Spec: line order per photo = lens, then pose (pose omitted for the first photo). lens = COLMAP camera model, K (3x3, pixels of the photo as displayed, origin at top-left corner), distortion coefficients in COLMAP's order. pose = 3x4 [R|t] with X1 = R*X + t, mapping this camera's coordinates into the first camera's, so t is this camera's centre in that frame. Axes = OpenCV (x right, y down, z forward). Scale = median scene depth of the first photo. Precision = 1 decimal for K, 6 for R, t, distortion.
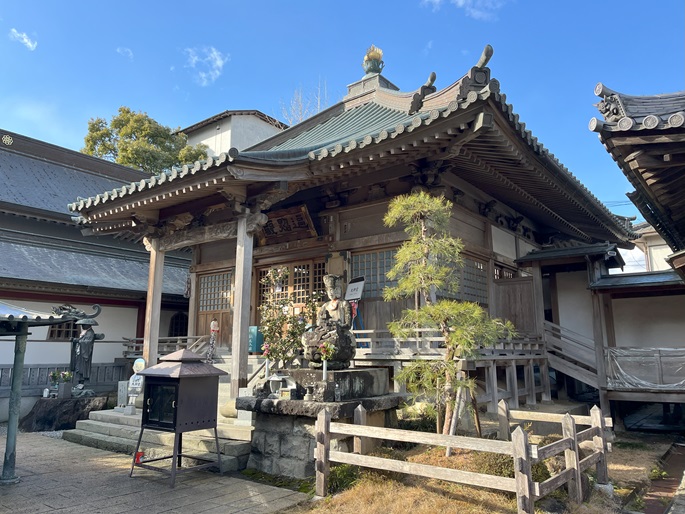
lens RADIAL K [[529.4, 0, 342.4], [0, 529.4, 255.0], [0, 0, 1]] dist [0.016543, 0.007906]
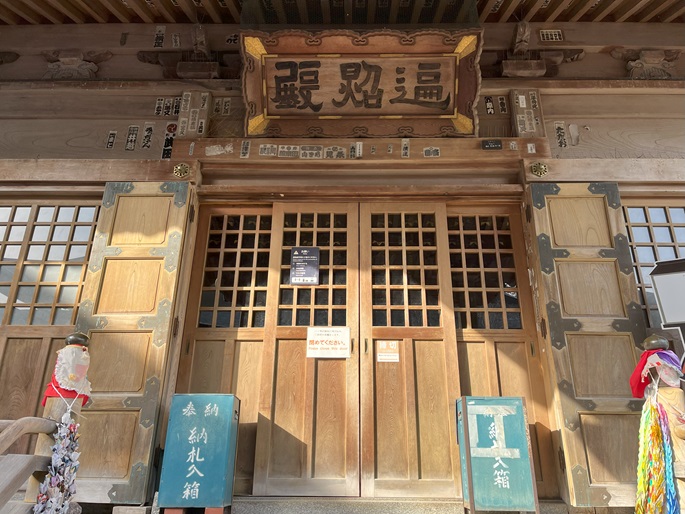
lens RADIAL K [[529.4, 0, 347.5], [0, 529.4, 245.1], [0, 0, 1]] dist [0.016543, 0.007906]
pose [[0.808112, 0.245818, 0.535283, -0.272424], [-0.125893, 0.959837, -0.250726, 0.123717], [-0.575418, 0.135226, 0.806603, 0.760439]]
